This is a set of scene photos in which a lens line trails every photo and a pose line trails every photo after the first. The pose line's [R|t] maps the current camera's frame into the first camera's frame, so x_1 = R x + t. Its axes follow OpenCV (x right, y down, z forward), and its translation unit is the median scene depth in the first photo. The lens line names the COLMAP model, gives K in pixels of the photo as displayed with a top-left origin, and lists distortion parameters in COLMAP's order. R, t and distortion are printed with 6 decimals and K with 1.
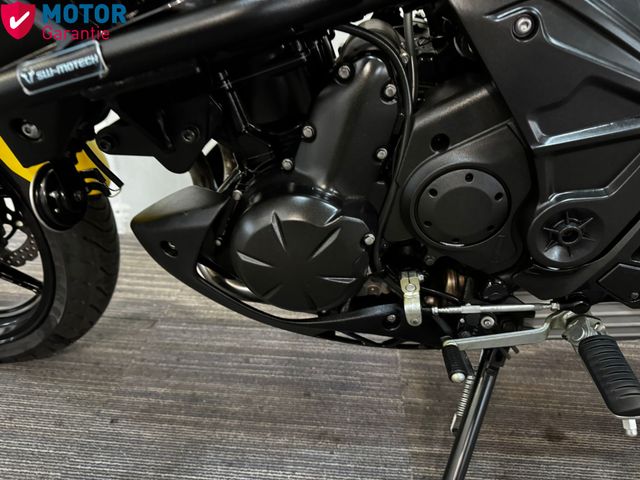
lens RADIAL K [[450.2, 0, 330.3], [0, 450.2, 236.4], [0, 0, 1]] dist [0.022539, -0.040237]
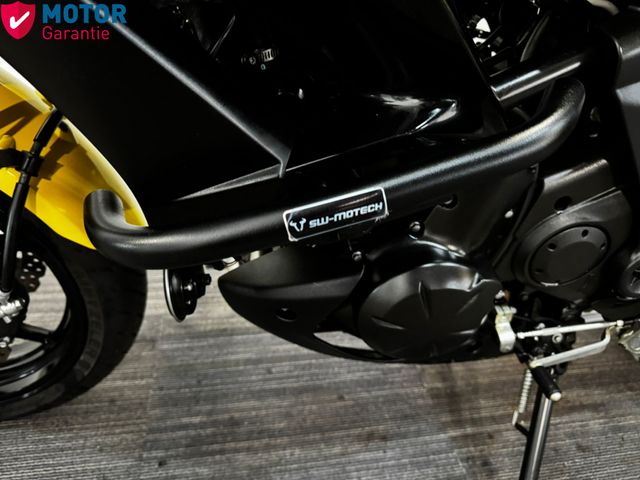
lens RADIAL K [[450.2, 0, 316.2], [0, 450.2, 229.7], [0, 0, 1]] dist [0.022539, -0.040237]
pose [[0.969739, -0.089239, 0.227250, -0.334108], [0.062415, 0.990490, 0.122614, -0.180303], [-0.236030, -0.104720, 0.966087, 0.046176]]
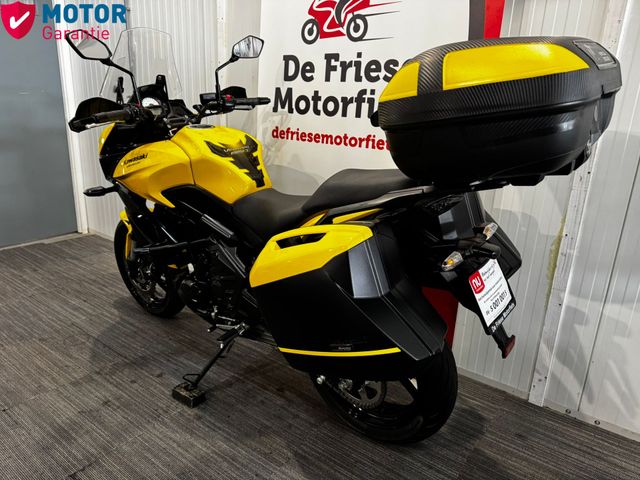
lens RADIAL K [[450.2, 0, 317.7], [0, 450.2, 239.4], [0, 0, 1]] dist [0.022539, -0.040237]
pose [[0.840445, 0.154936, -0.519276, 1.919039], [-0.249355, 0.961350, -0.116741, -0.153388], [0.481118, 0.227598, 0.846596, -1.338227]]
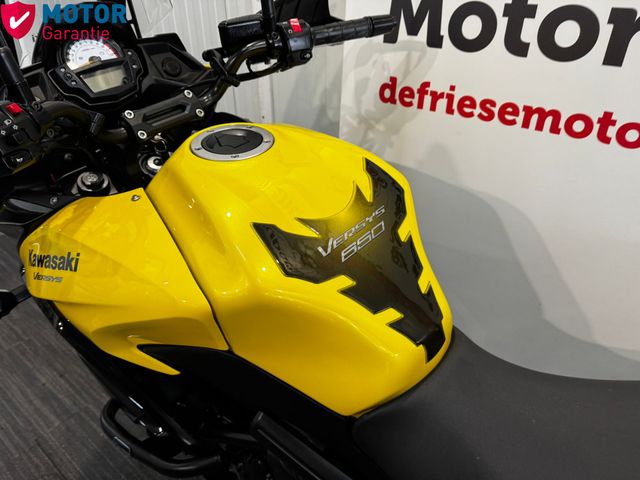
lens RADIAL K [[450.2, 0, 309.2], [0, 450.2, 236.1], [0, 0, 1]] dist [0.022539, -0.040237]
pose [[0.806729, 0.255937, -0.532621, 0.565323], [-0.222431, 0.966568, 0.127556, -0.861635], [0.547461, 0.015569, 0.836686, -0.276380]]
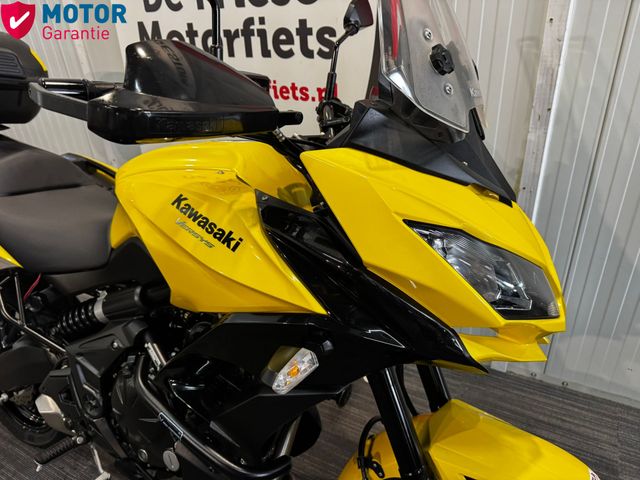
lens RADIAL K [[450.2, 0, 319.2], [0, 450.2, 235.5], [0, 0, 1]] dist [0.022539, -0.040237]
pose [[0.908555, 0.115317, -0.401534, 1.789082], [-0.097840, 0.993152, 0.063842, -0.608109], [0.406146, -0.018718, 0.913616, -0.825086]]
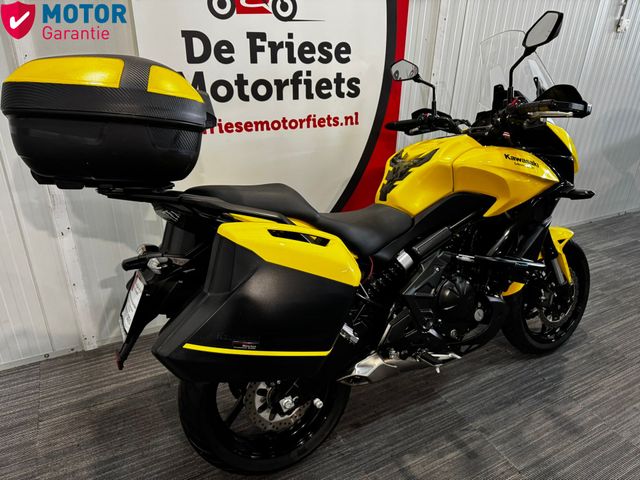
lens RADIAL K [[450.2, 0, 319.0], [0, 450.2, 243.3], [0, 0, 1]] dist [0.022539, -0.040237]
pose [[0.852348, -0.236384, 0.466504, -0.805467], [0.234013, 0.970124, 0.064009, -0.535686], [-0.467697, 0.054610, 0.882200, -1.531178]]
